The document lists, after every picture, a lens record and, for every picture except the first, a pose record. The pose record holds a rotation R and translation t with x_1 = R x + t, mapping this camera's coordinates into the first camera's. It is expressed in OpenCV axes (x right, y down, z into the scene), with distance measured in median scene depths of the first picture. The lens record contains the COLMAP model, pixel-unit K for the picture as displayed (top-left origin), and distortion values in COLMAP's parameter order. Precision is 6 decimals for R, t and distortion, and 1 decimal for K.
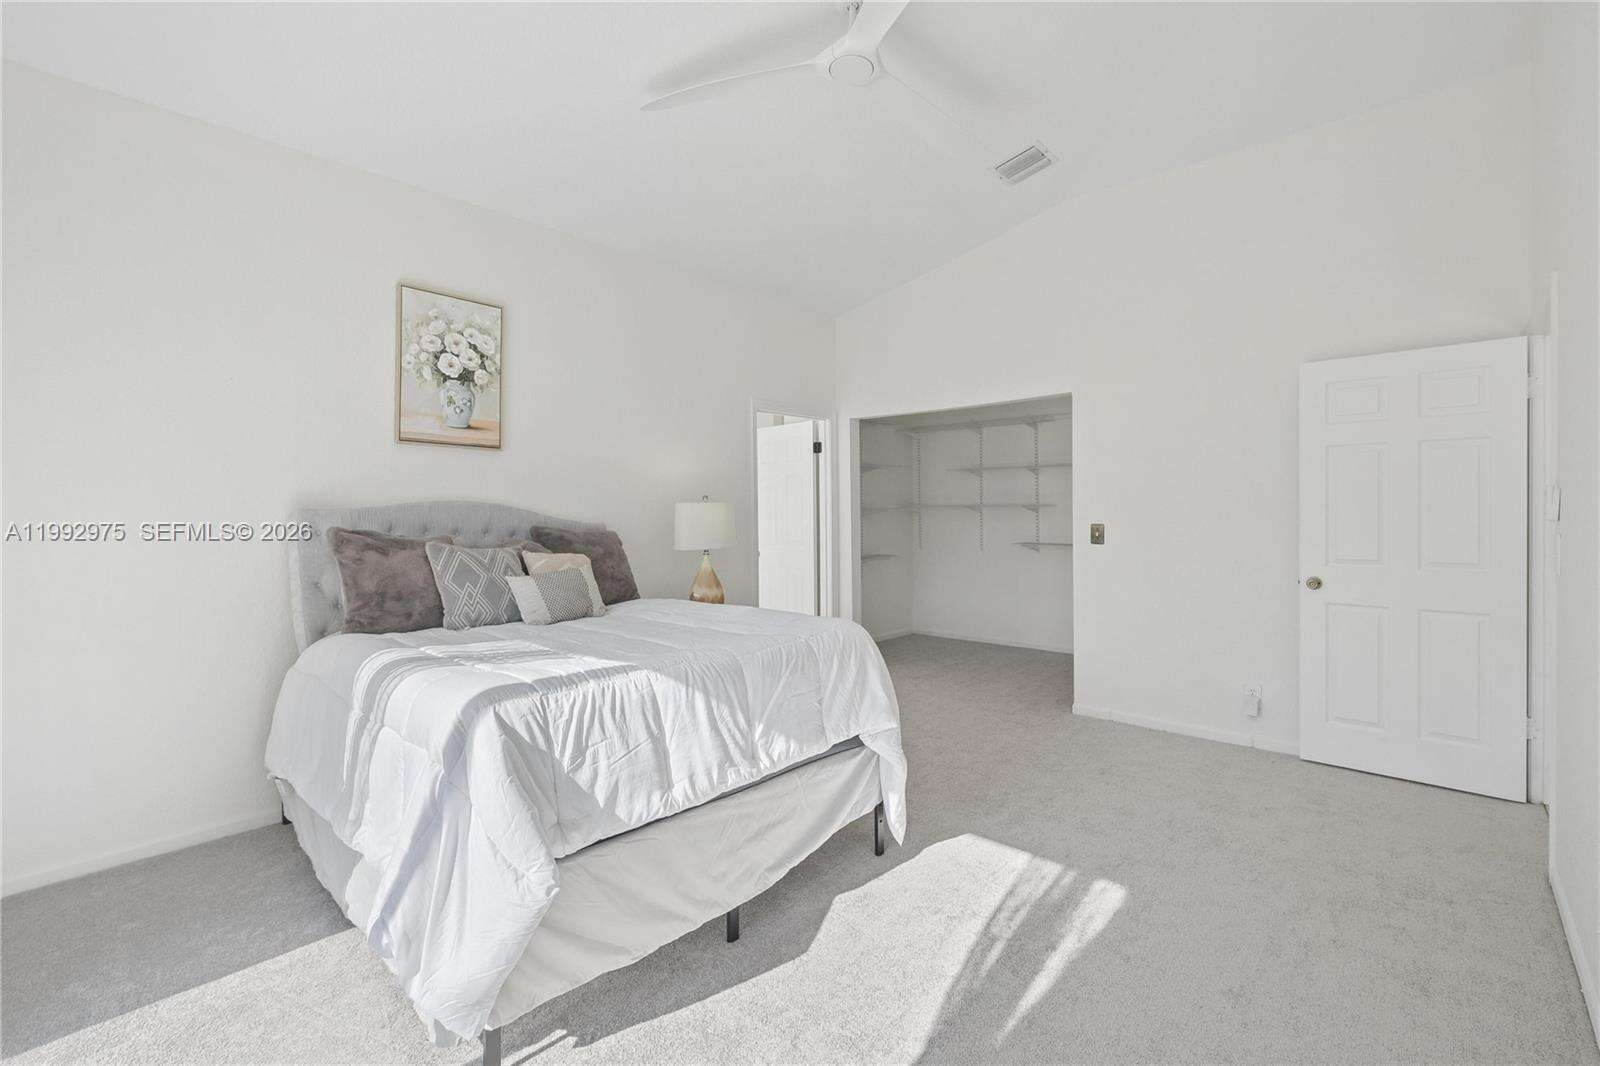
lens RADIAL K [[706.8, 0, 806.5], [0, 706.8, 518.0], [0, 0, 1]] dist [0.000151, 0.000018]
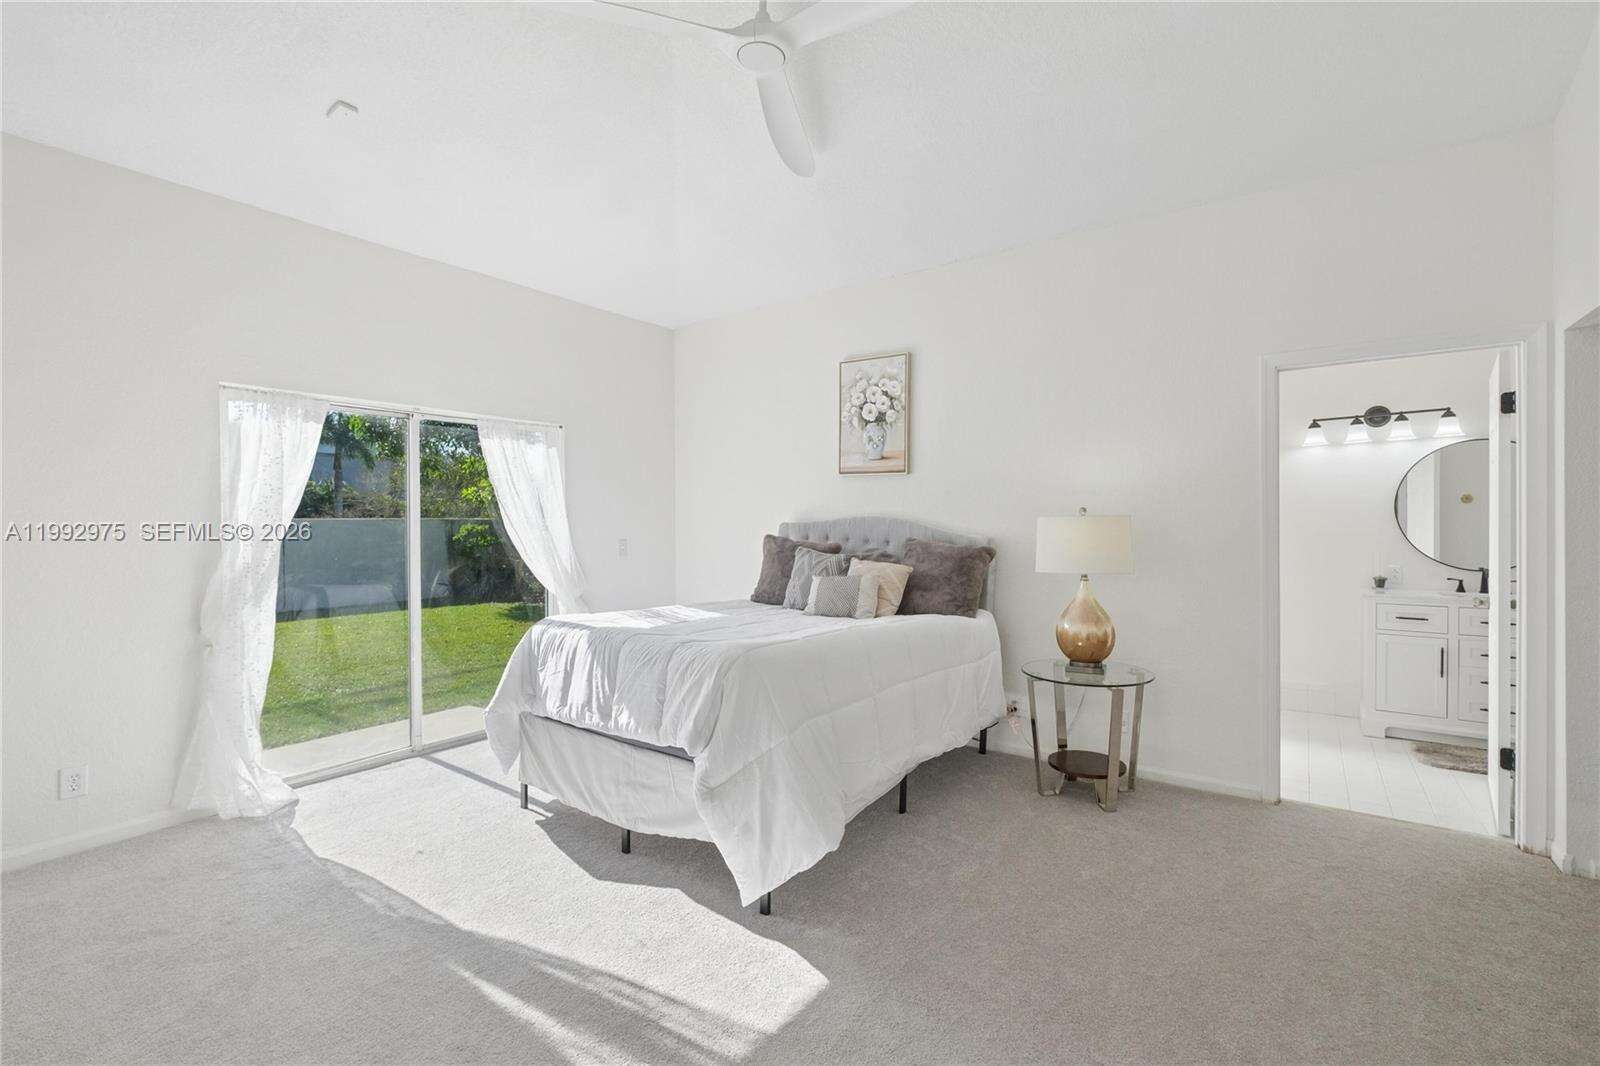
lens RADIAL K [[706.8, 0, 798.9], [0, 706.8, 528.7], [0, 0, 1]] dist [0.000151, 0.000018]
pose [[0.109227, 0.016430, -0.993881, 0.777788], [-0.009675, 0.999834, 0.015465, -0.021463], [0.993970, 0.007927, 0.109368, 0.736066]]
